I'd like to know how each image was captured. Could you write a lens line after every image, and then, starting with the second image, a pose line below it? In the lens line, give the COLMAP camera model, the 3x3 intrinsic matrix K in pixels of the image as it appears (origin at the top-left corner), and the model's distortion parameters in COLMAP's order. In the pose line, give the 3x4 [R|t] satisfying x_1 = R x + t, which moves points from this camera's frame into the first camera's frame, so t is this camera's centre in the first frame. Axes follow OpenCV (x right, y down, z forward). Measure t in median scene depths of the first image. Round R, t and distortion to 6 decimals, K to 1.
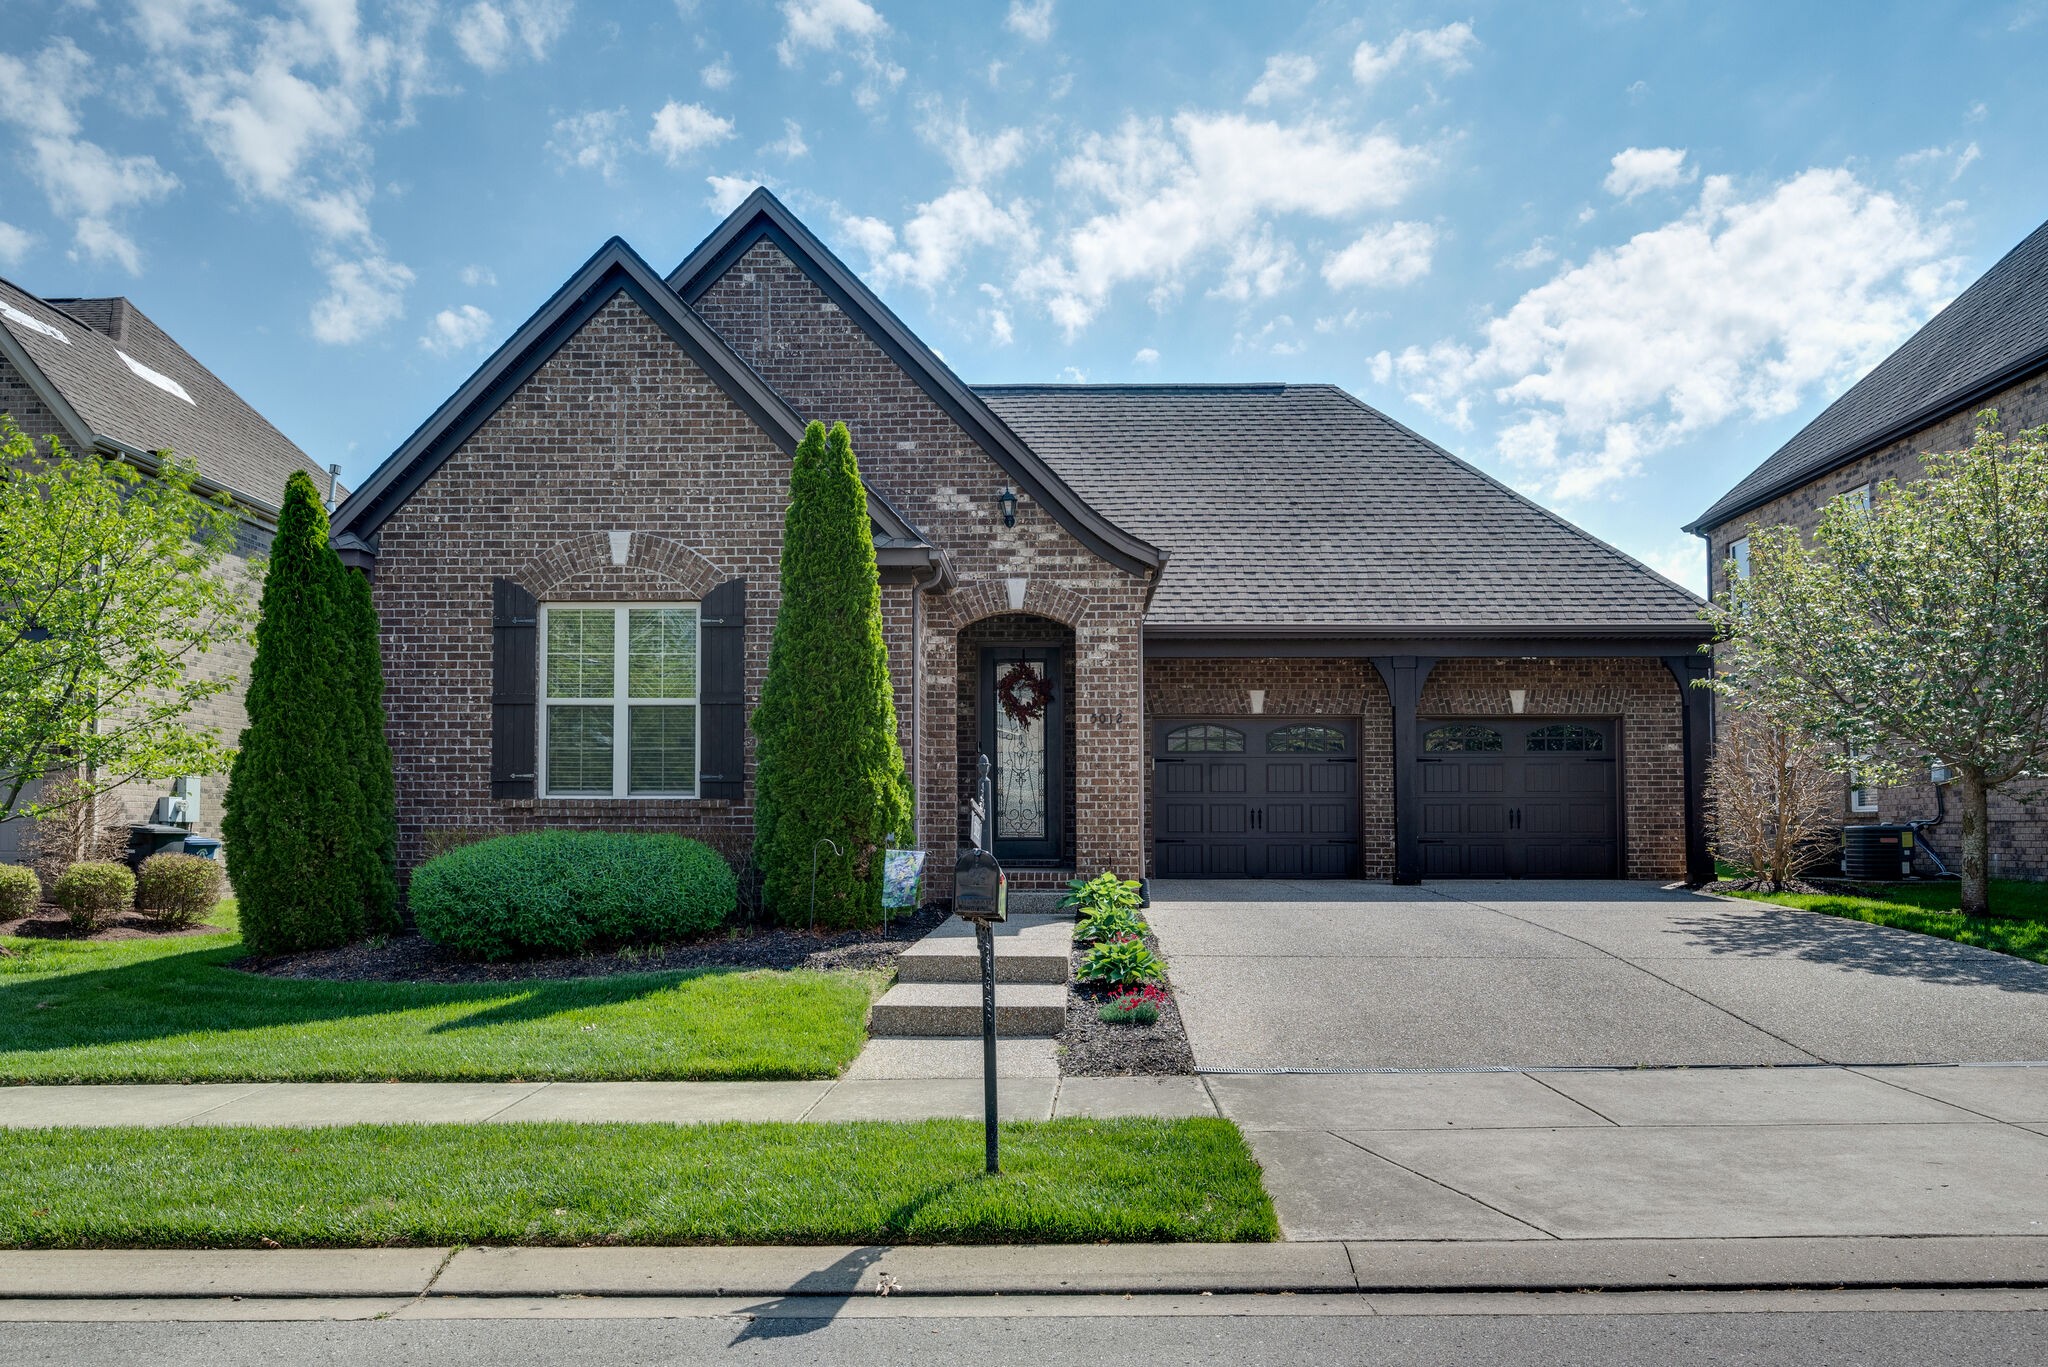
lens RADIAL K [[1813.5, 0, 1024.0], [0, 1813.5, 683.5], [0, 0, 1]] dist [-0.000843, 0.002218]
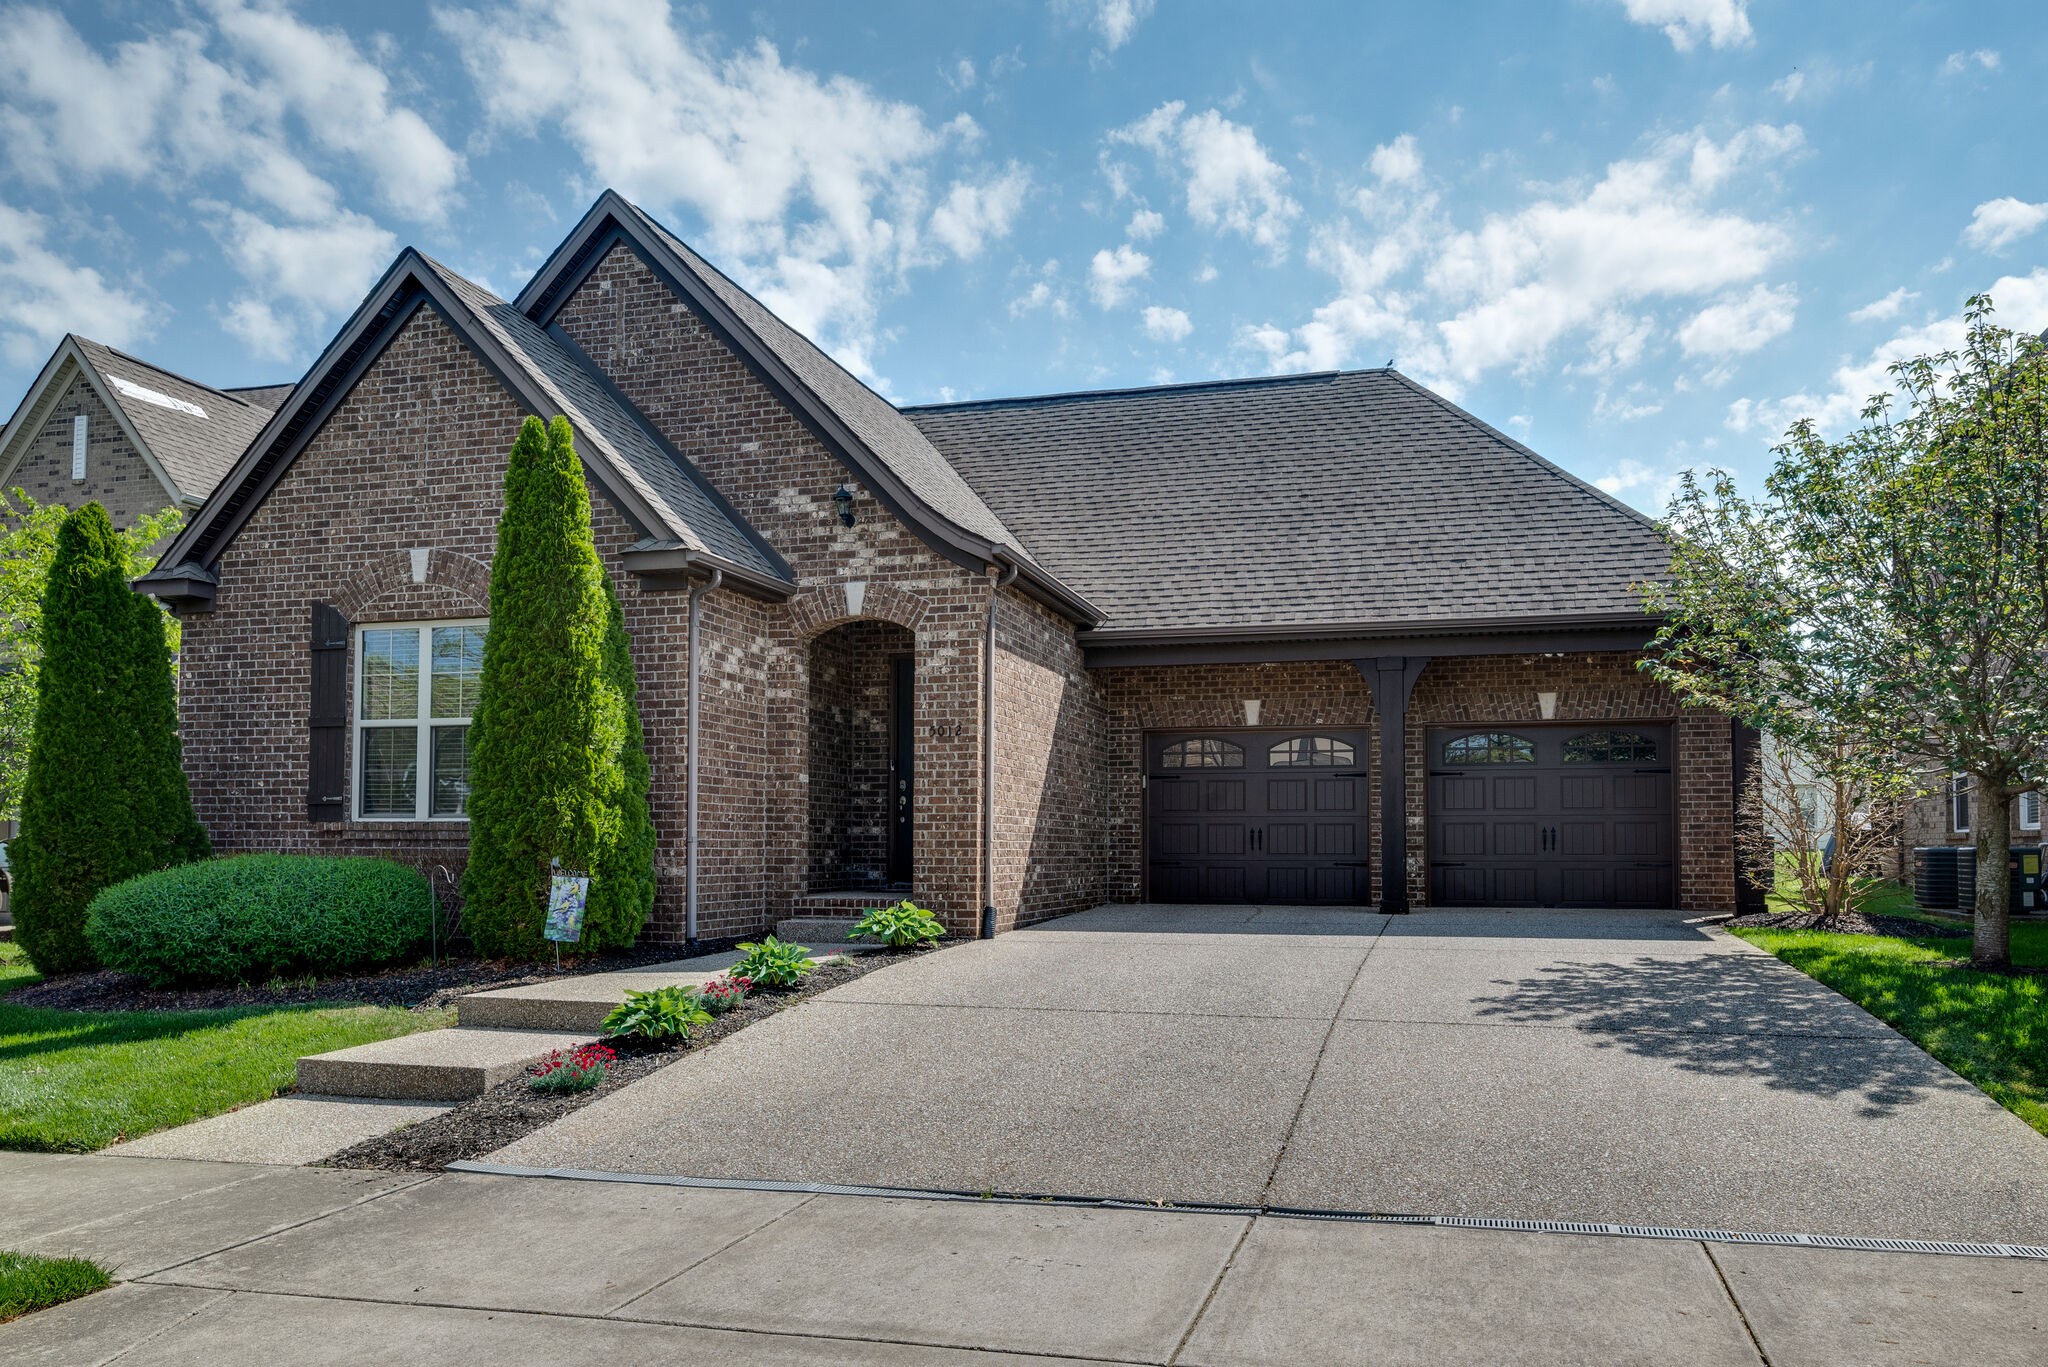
lens RADIAL K [[1612.9, 0, 1021.8], [0, 1612.9, 743.7], [0, 0, 1]] dist [-0.000941, -0.001947]
pose [[0.963451, -0.016993, -0.267346, 0.300588], [0.021549, 0.999668, 0.014116, 0.015147], [0.267018, -0.019361, 0.963497, 0.229176]]
